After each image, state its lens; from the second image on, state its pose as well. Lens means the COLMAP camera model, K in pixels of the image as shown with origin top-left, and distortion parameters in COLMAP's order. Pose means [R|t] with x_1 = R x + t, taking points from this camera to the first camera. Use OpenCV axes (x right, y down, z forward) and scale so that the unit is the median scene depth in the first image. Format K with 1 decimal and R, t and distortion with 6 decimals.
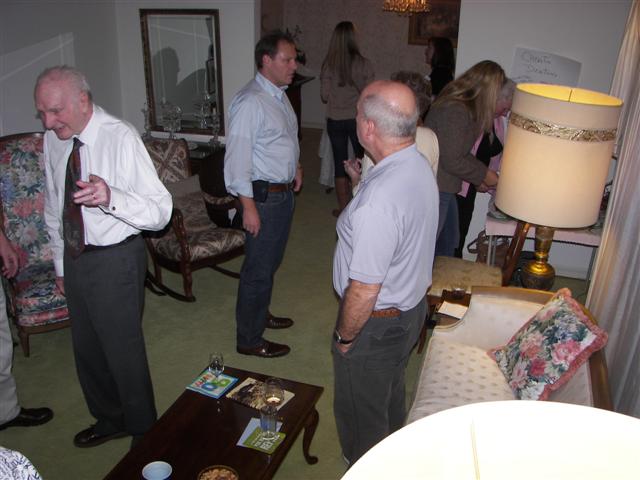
lens RADIAL K [[684.6, 0, 320.0], [0, 684.6, 240.0], [0, 0, 1]] dist [-0.107361, 0.009910]
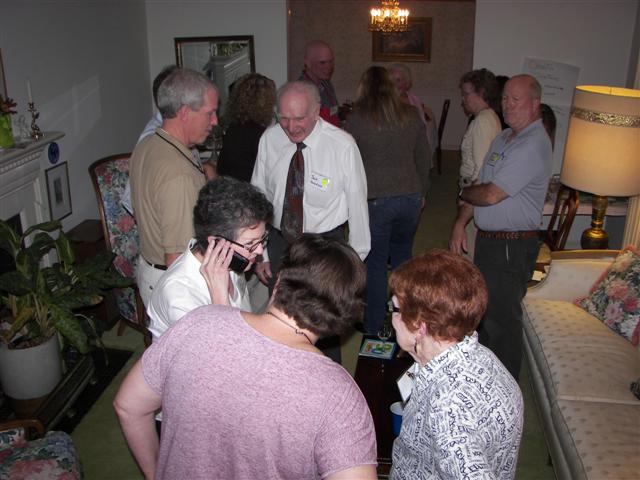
lens RADIAL K [[684.6, 0, 320.0], [0, 684.6, 240.0], [0, 0, 1]] dist [-0.107361, 0.009910]
pose [[0.985738, -0.085306, 0.145063, -0.372133], [0.089608, 0.995703, -0.023375, 0.039218], [-0.142445, 0.036040, 0.989146, -0.147653]]
